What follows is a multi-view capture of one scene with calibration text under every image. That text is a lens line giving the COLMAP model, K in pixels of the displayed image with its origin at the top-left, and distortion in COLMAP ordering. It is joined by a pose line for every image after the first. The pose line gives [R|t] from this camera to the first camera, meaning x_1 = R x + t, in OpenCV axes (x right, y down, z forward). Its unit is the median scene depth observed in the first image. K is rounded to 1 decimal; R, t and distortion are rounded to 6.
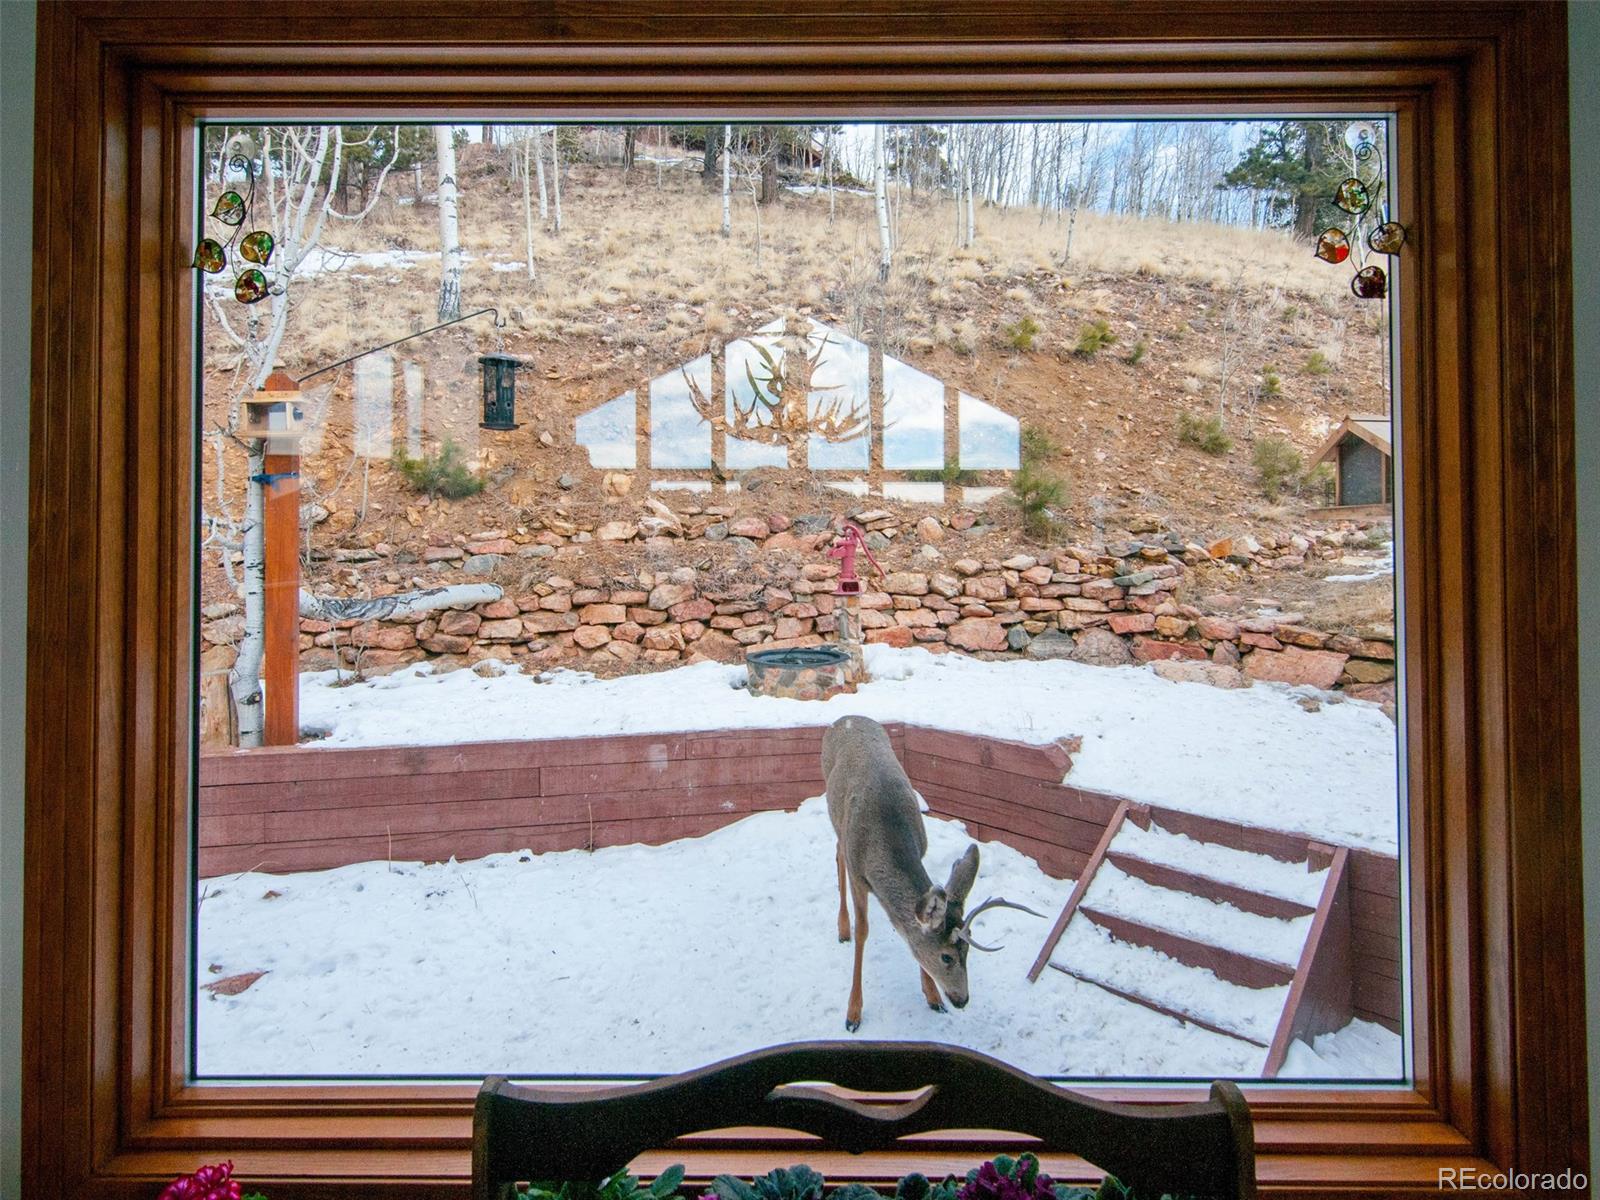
lens RADIAL K [[968.1, 0, 800.0], [0, 968.1, 600.0], [0, 0, 1]] dist [0.002623, -0.000097]
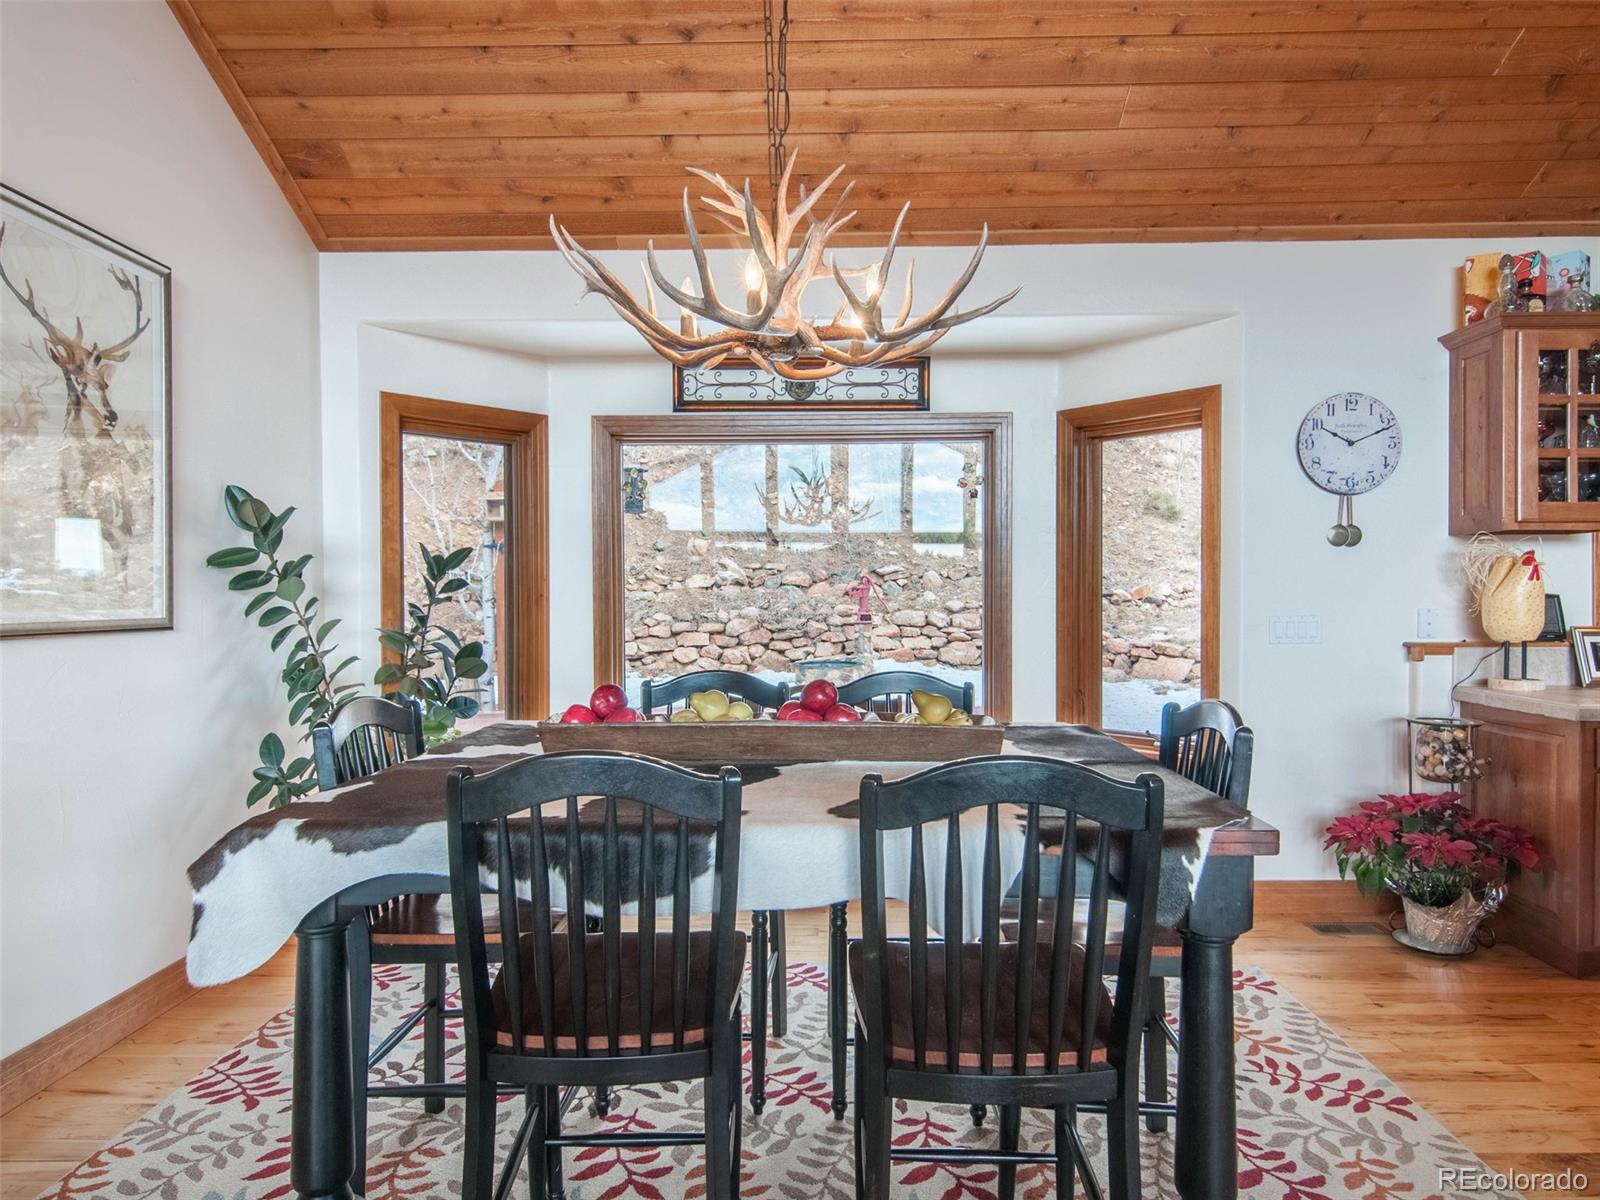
lens RADIAL K [[990.3, 0, 807.1], [0, 990.3, 614.9], [0, 0, 1]] dist [0.007809, -0.026330]
pose [[0.999020, -0.000622, -0.044254, 0.025915], [-0.001340, 0.999018, -0.044296, 0.041863], [0.044238, 0.044312, 0.998038, -0.425929]]
